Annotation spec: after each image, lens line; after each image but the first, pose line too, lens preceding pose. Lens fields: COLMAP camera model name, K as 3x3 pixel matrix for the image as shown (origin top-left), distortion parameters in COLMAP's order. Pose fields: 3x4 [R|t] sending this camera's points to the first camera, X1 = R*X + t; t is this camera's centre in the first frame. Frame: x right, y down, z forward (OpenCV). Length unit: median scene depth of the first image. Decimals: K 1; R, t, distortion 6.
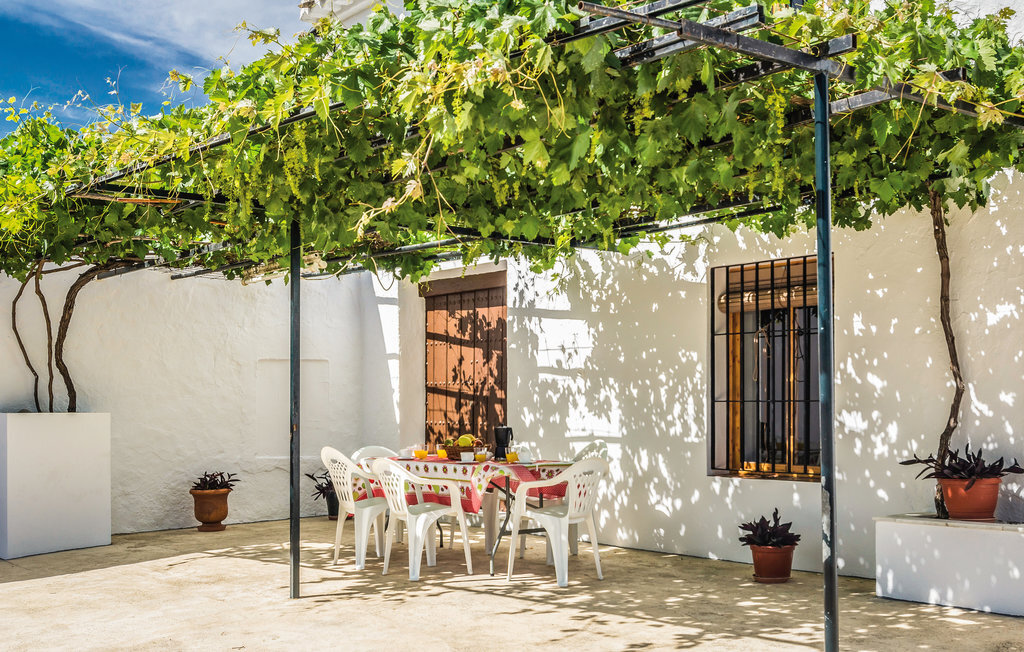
lens RADIAL K [[1182.8, 0, 512.0], [0, 1182.8, 326.0], [0, 0, 1]] dist [-0.015546, -0.003546]
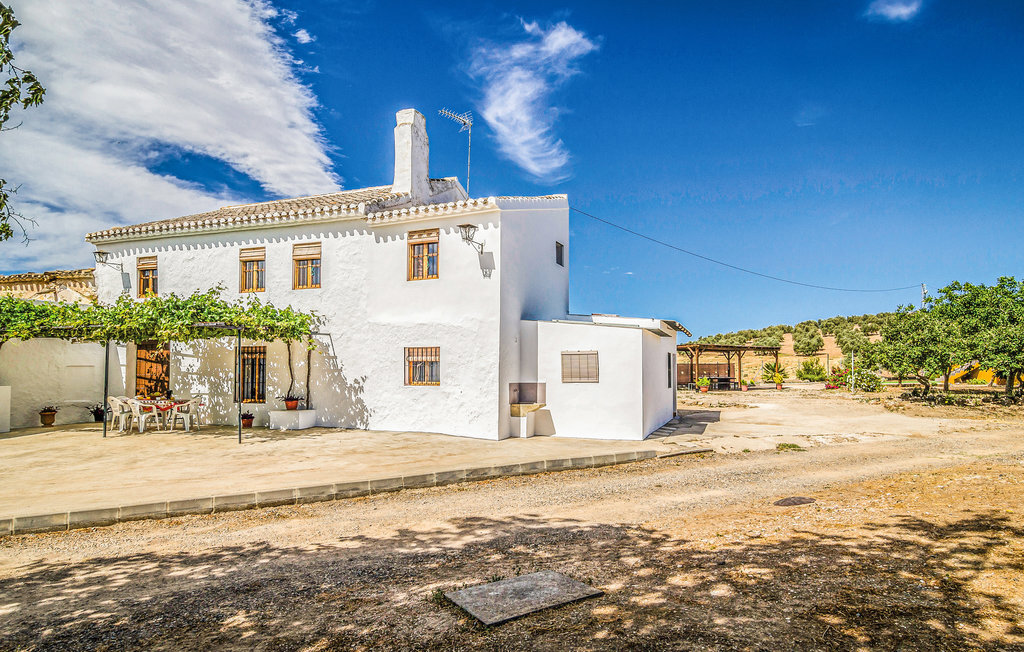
lens RADIAL K [[719.6, 0, 512.0], [0, 719.6, 326.0], [0, 0, 1]] dist [0.000479, -0.000141]
pose [[0.883273, 0.040861, 0.467075, -0.110275], [-0.038218, 0.999155, -0.015135, -0.099772], [-0.467298, -0.004482, 0.884088, -1.241889]]
